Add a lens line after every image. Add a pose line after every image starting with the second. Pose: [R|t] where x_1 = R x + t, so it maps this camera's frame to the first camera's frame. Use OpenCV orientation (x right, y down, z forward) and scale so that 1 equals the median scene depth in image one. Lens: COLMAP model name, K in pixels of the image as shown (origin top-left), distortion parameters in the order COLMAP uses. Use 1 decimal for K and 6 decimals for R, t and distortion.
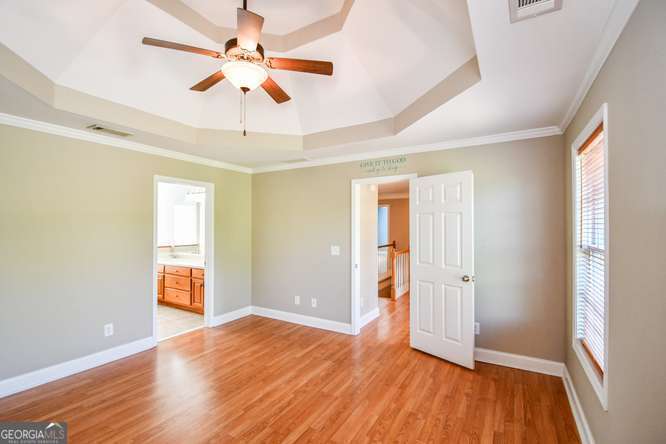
lens RADIAL K [[305.4, 0, 329.8], [0, 305.4, 220.8], [0, 0, 1]] dist [0.002365, -0.011533]
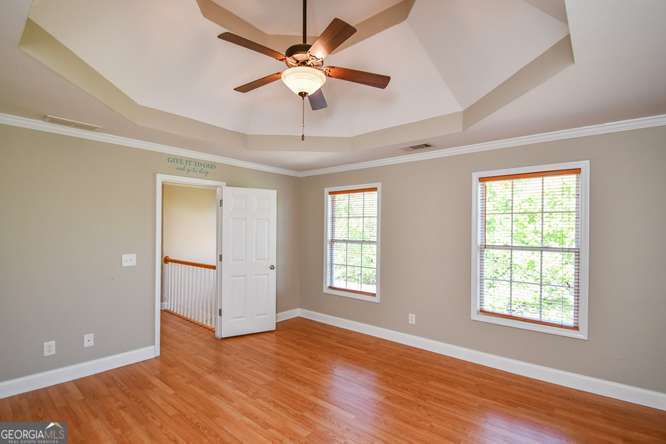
lens RADIAL K [[295.6, 0, 333.6], [0, 295.6, 224.5], [0, 0, 1]] dist [-0.000213, -0.000354]
pose [[0.180361, 0.018772, 0.983421, -0.865021], [-0.030529, 0.999443, -0.013479, 0.002814], [-0.983127, -0.027591, 0.180834, 0.496244]]
